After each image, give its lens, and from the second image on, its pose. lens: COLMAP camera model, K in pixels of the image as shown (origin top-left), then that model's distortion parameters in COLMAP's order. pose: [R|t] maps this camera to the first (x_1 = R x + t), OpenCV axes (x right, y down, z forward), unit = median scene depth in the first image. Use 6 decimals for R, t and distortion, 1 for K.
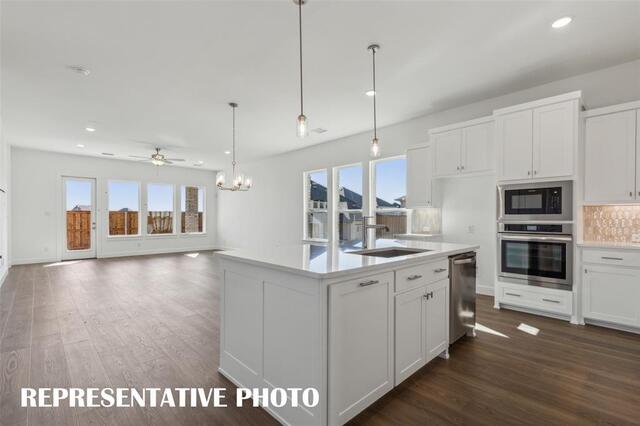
lens RADIAL K [[291.3, 0, 320.1], [0, 291.3, 216.7], [0, 0, 1]] dist [-0.003095, -0.001081]
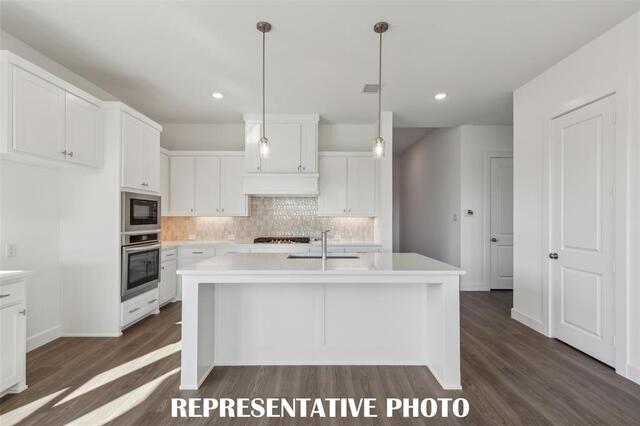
lens RADIAL K [[291.3, 0, 323.4], [0, 291.3, 213.7], [0, 0, 1]] dist [-0.003095, -0.001081]
pose [[-0.724335, 0.003987, 0.689437, -0.438763], [-0.011031, 0.999788, -0.017371, -0.035583], [-0.689360, -0.020188, -0.724138, 1.289157]]
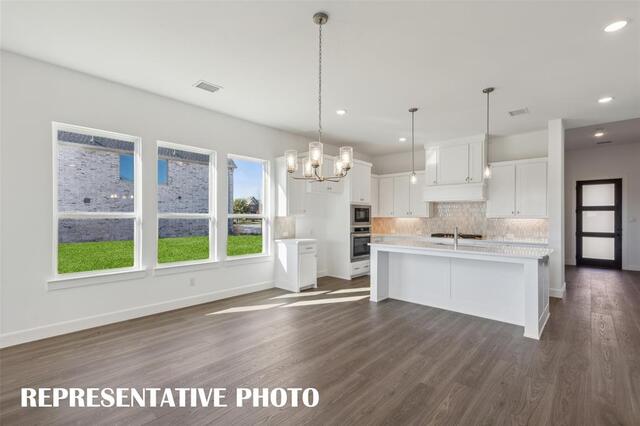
lens RADIAL K [[291.3, 0, 322.3], [0, 291.3, 215.3], [0, 0, 1]] dist [-0.003095, -0.001081]
pose [[-0.059584, 0.002169, 0.998221, -1.085901], [-0.014838, 0.999885, -0.003059, -0.041358], [-0.998113, -0.014994, -0.059545, 1.339908]]
